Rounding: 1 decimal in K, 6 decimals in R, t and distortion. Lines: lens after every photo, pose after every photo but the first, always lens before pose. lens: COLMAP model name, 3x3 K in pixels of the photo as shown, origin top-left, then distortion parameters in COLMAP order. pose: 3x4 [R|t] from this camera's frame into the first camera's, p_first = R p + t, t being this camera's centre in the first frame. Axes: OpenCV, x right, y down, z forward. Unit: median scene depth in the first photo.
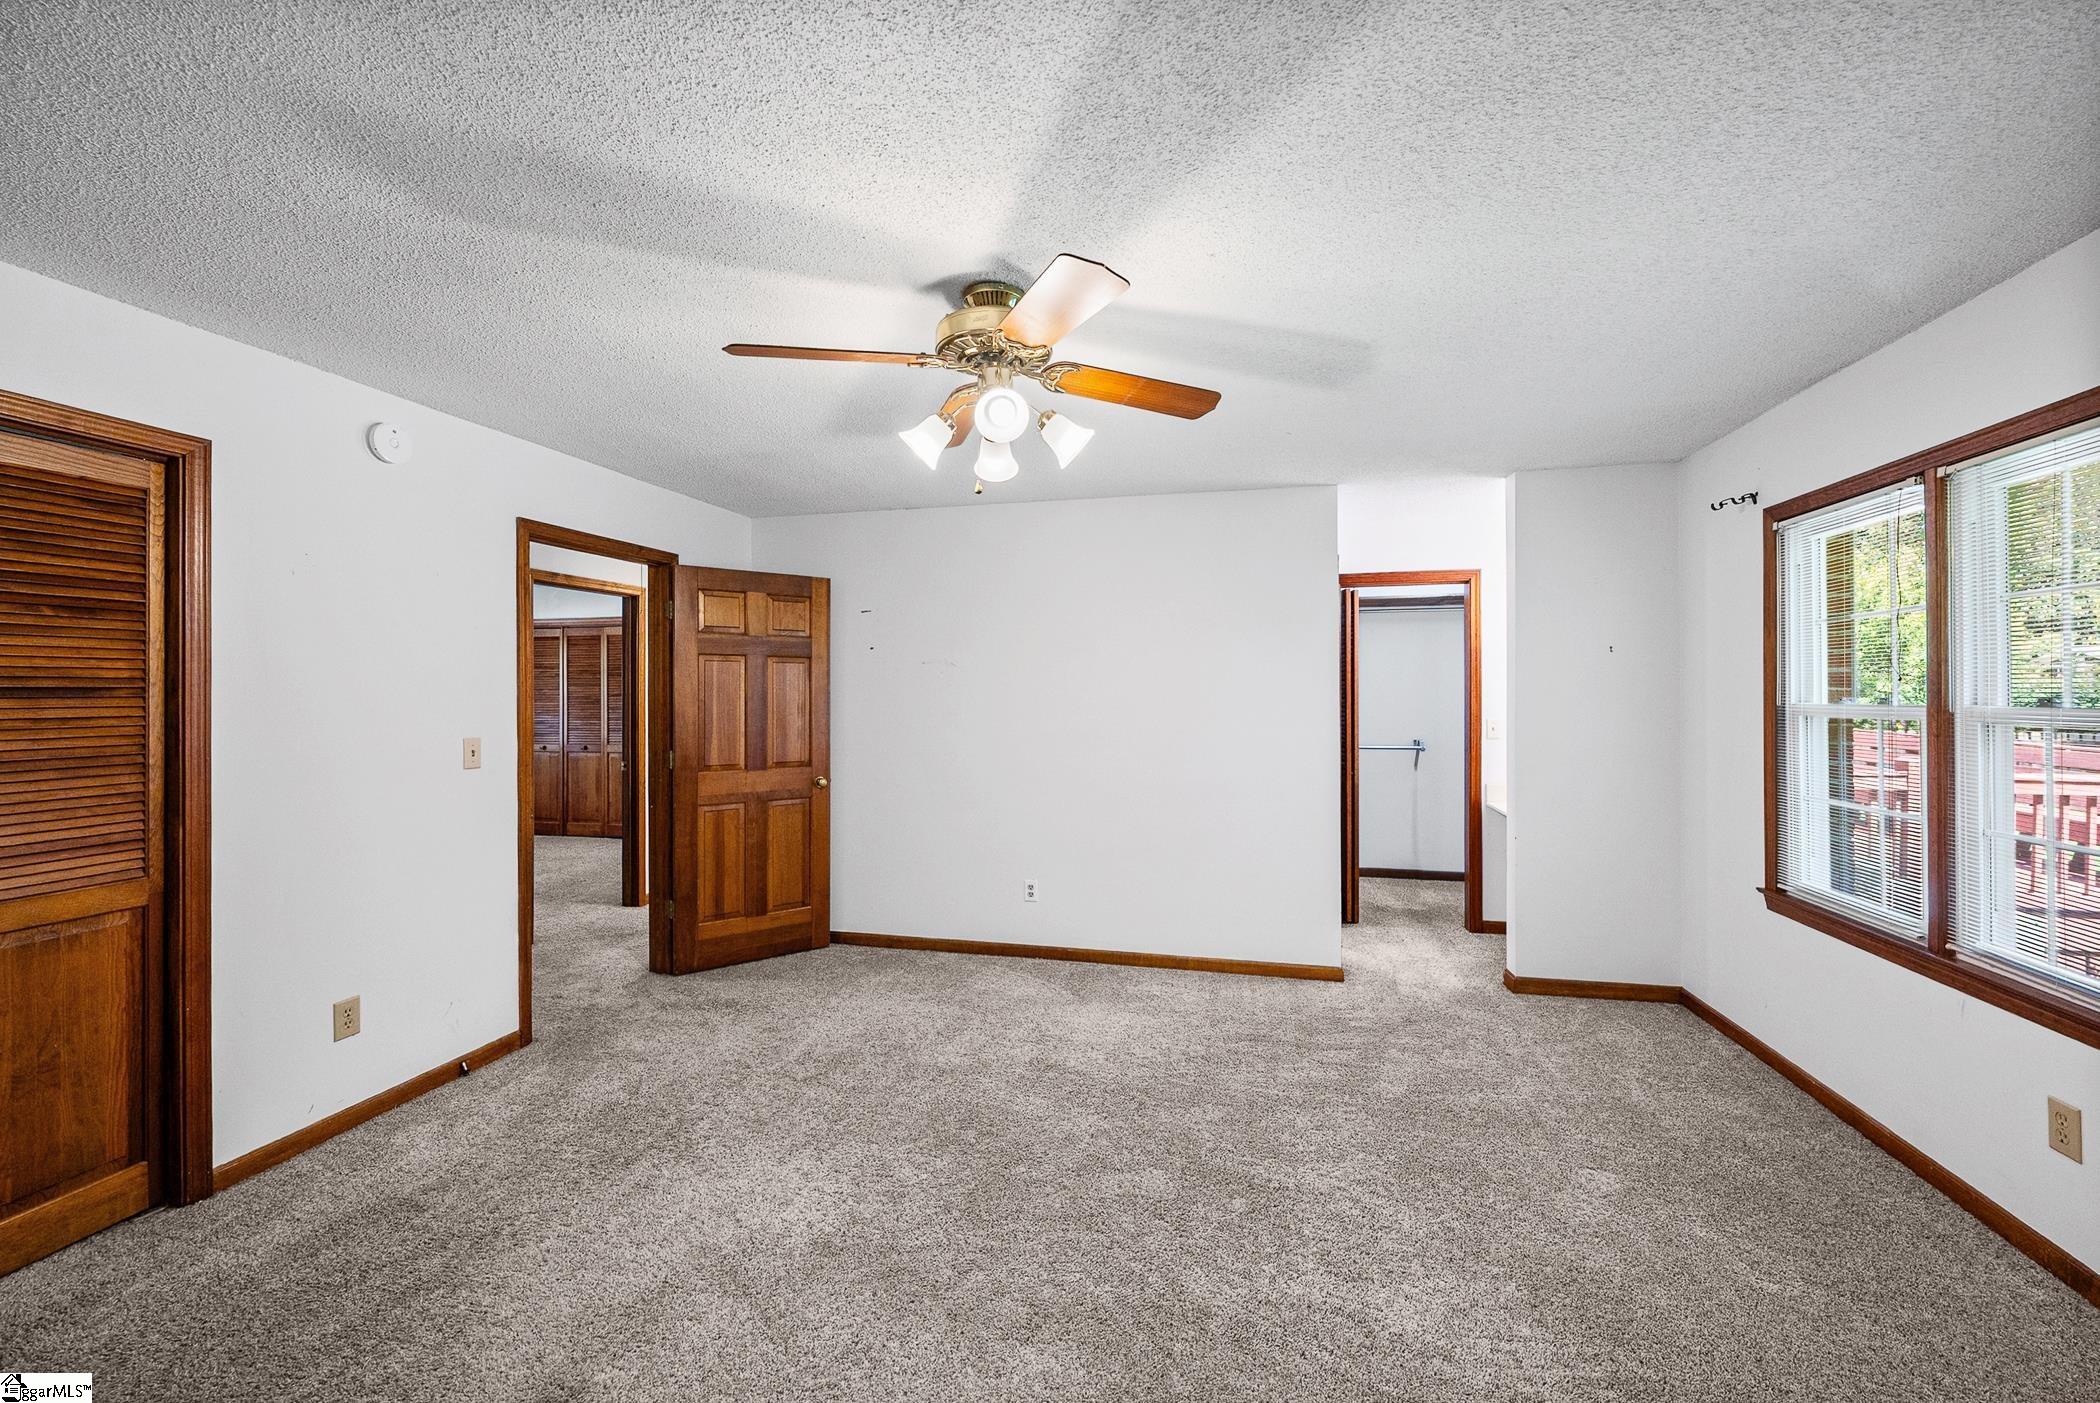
lens RADIAL K [[849.2, 0, 1056.1], [0, 849.2, 700.7], [0, 0, 1]] dist [-0.002540, -0.000131]
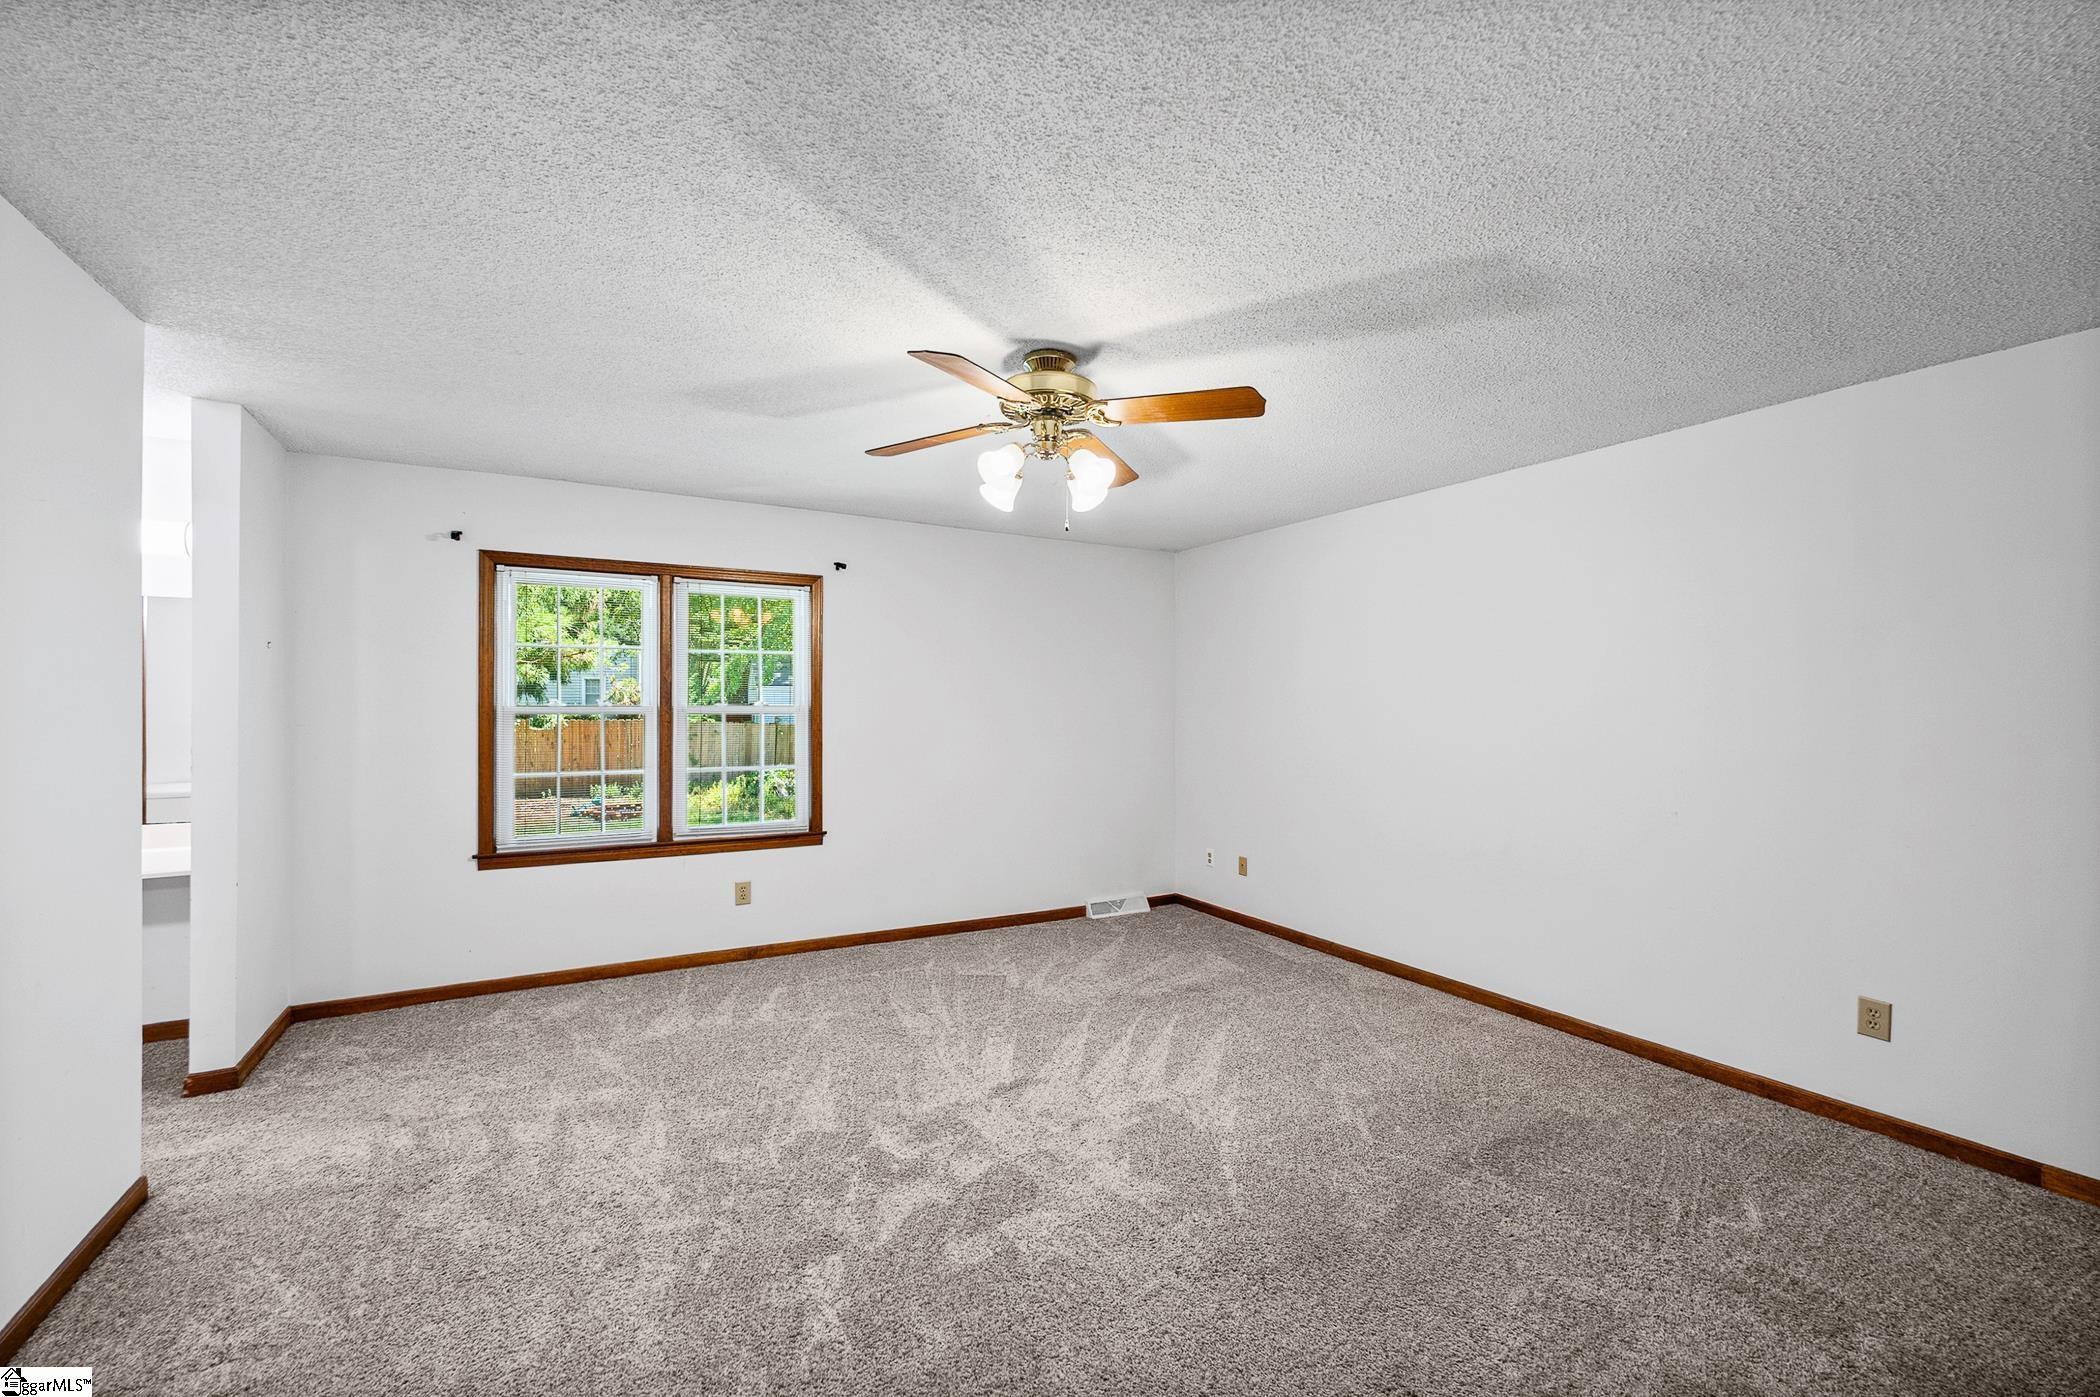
lens RADIAL K [[829.1, 0, 1048.2], [0, 829.1, 698.0], [0, 0, 1]] dist [-0.001378, -0.000216]
pose [[-0.676460, 0.012779, 0.736369, -0.502378], [0.006495, 0.999914, -0.011386, 0.009771], [-0.736451, -0.002919, -0.676485, 0.964837]]
